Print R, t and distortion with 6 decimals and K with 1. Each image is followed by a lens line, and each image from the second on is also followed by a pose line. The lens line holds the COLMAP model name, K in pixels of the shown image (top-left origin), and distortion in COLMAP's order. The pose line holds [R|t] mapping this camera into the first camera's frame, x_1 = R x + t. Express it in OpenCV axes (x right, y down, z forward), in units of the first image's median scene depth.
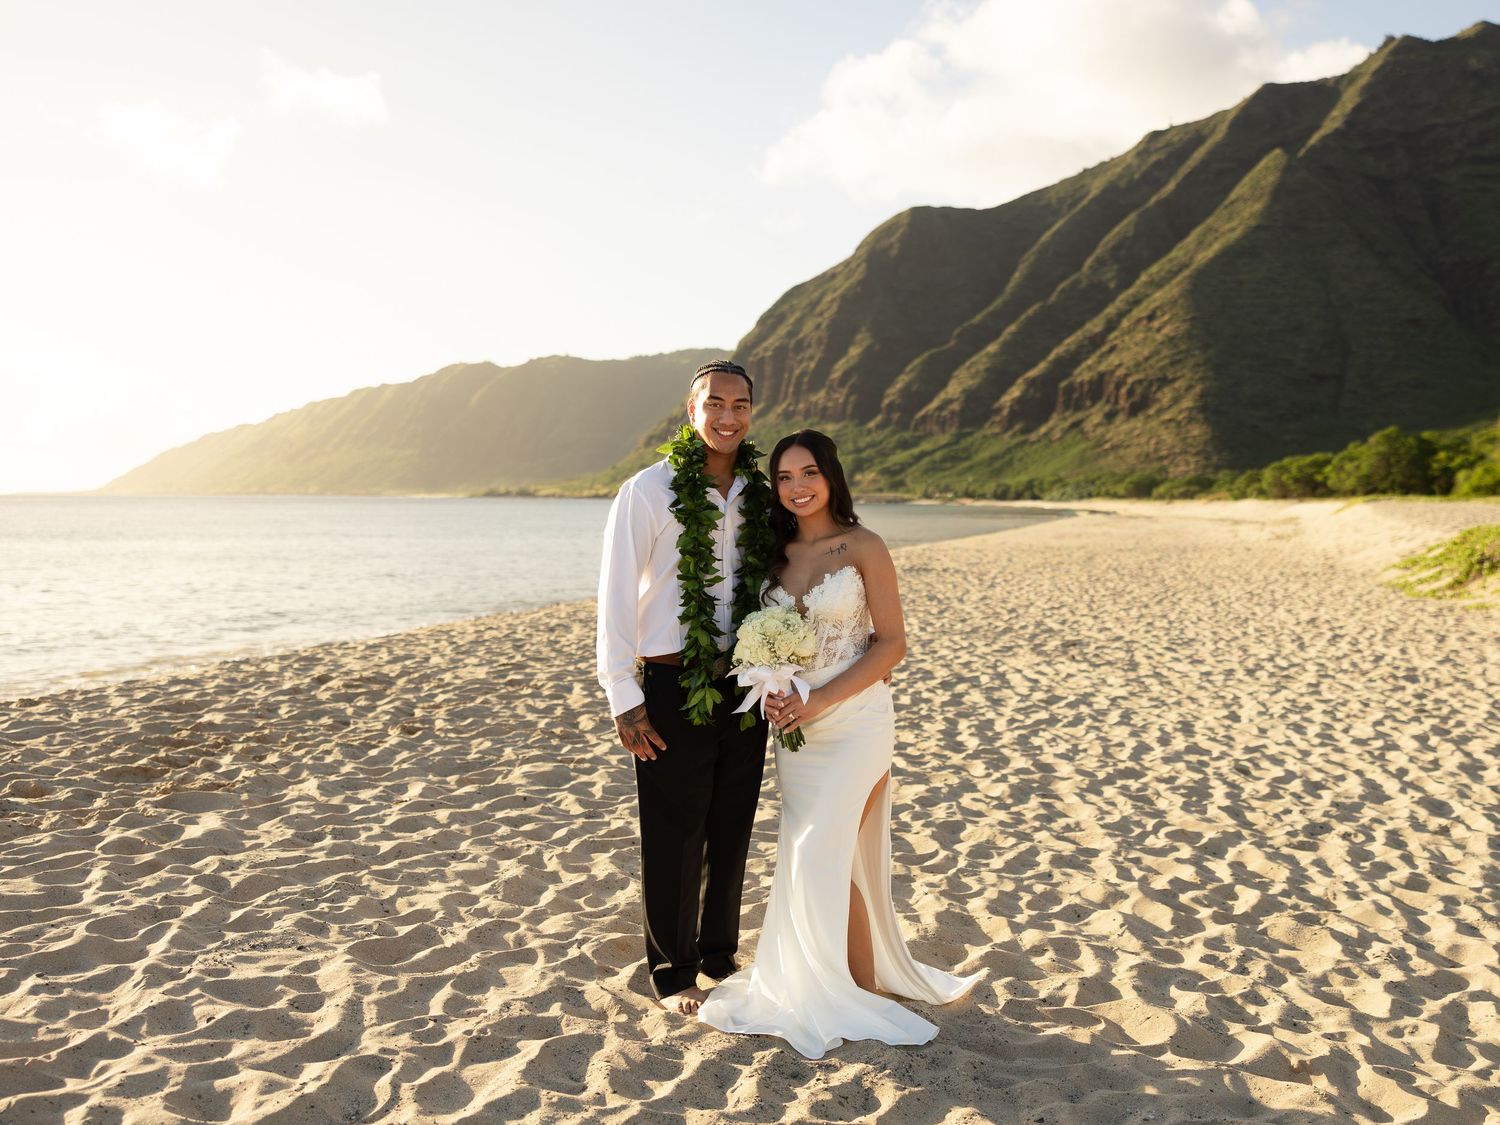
lens RADIAL K [[1716.7, 0, 756.8], [0, 1716.7, 567.0], [0, 0, 1]] dist [0.023647, 0.000000]
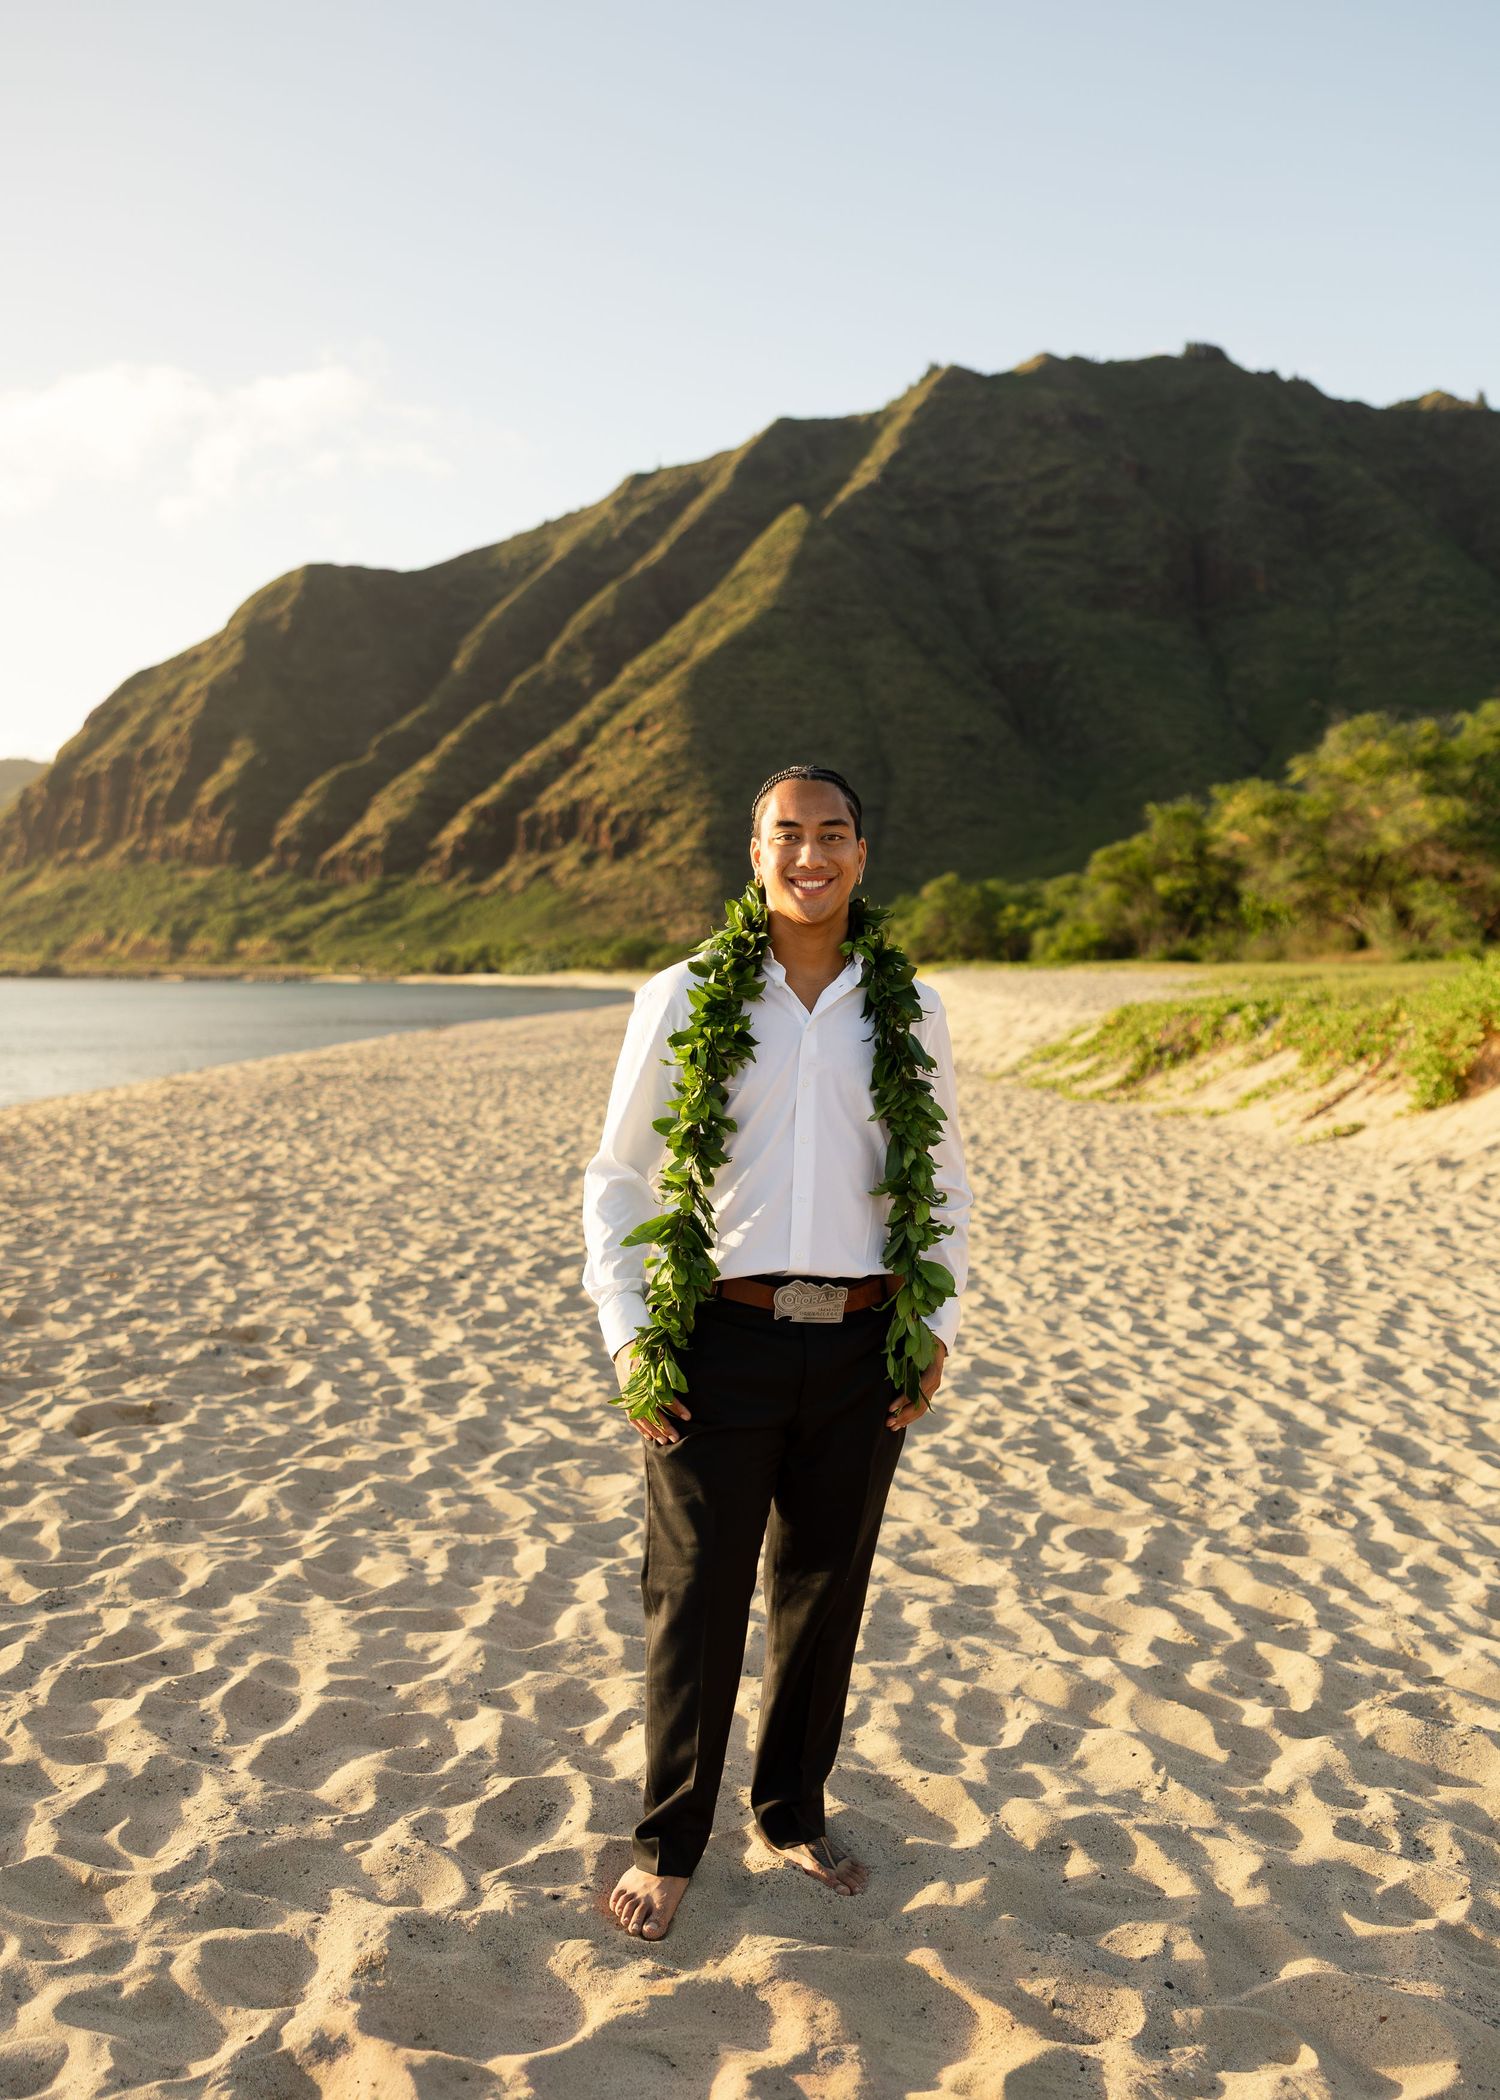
lens RADIAL K [[2224.7, 0, 725.2], [0, 2224.7, 1124.5], [0, 0, 1]] dist [0.035589, 0.000000]
pose [[0.957035, -0.031957, 0.288207, -0.048740], [0.023577, 0.999194, 0.032502, -0.008649], [-0.289013, -0.024311, 0.957016, 0.157956]]
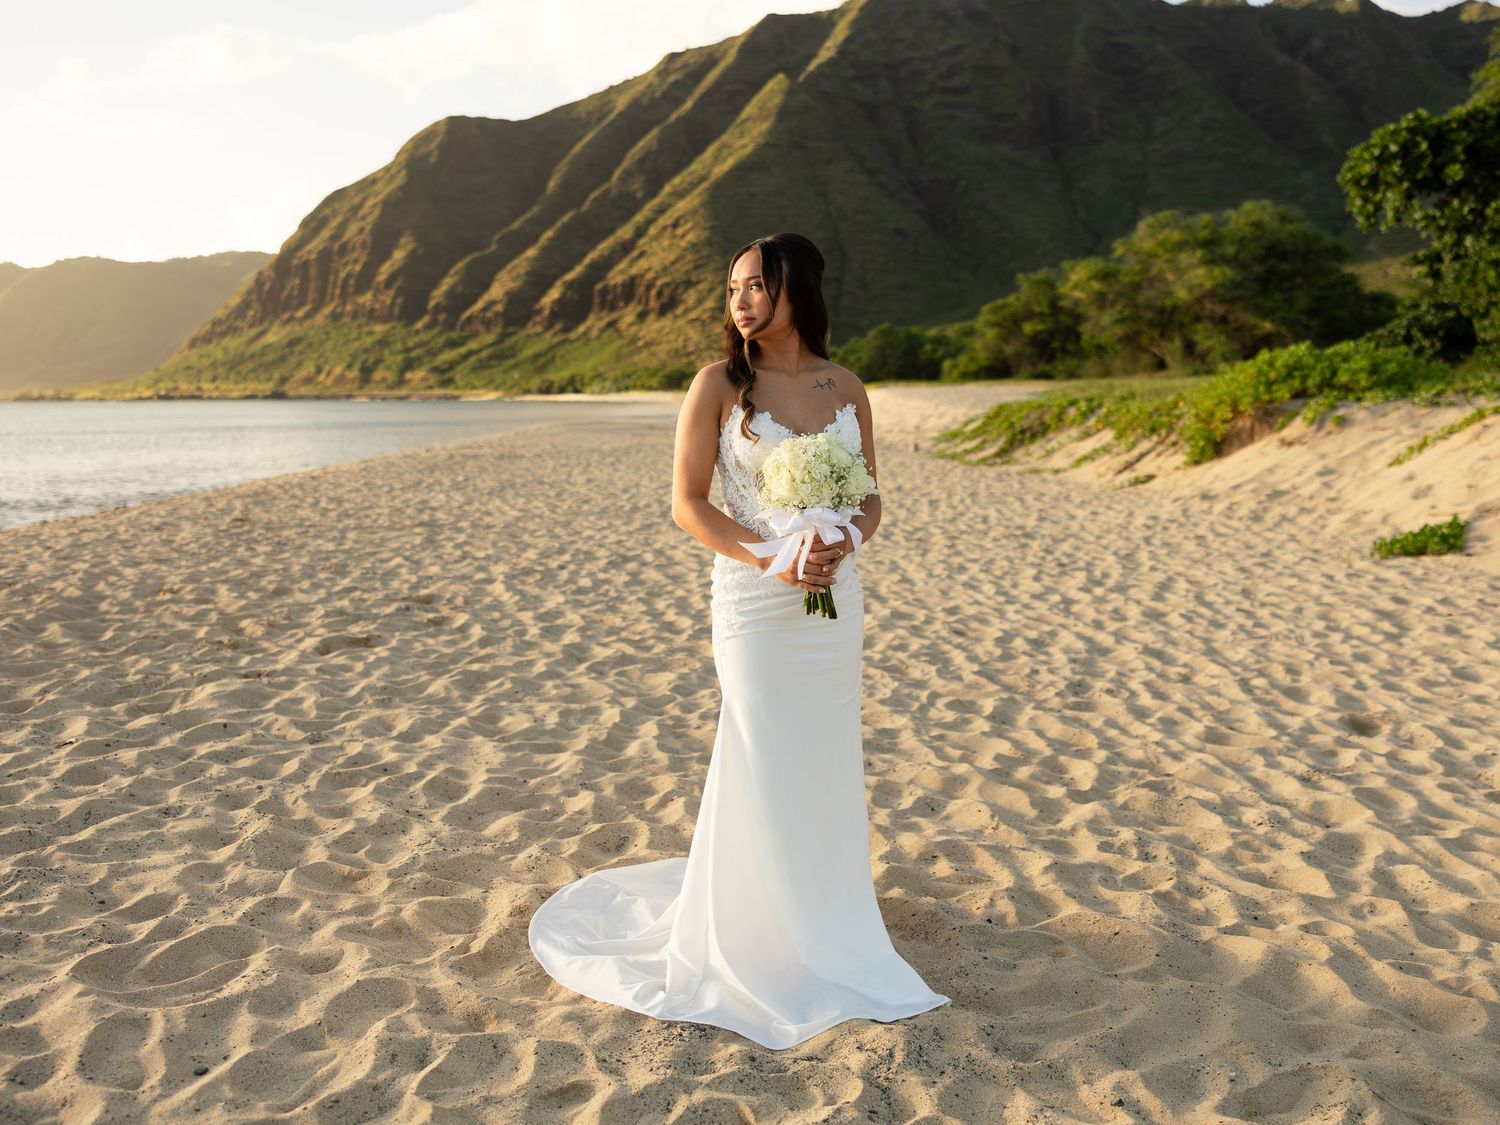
lens RADIAL K [[1520.2, 0, 750.8], [0, 1520.2, 539.4], [0, 0, 1]] dist [0.028816, 0.000000]
pose [[0.954224, -0.048527, 0.295131, -0.057061], [0.033470, 0.997877, 0.055863, 0.006916], [-0.297216, -0.043428, 0.953822, 0.123617]]
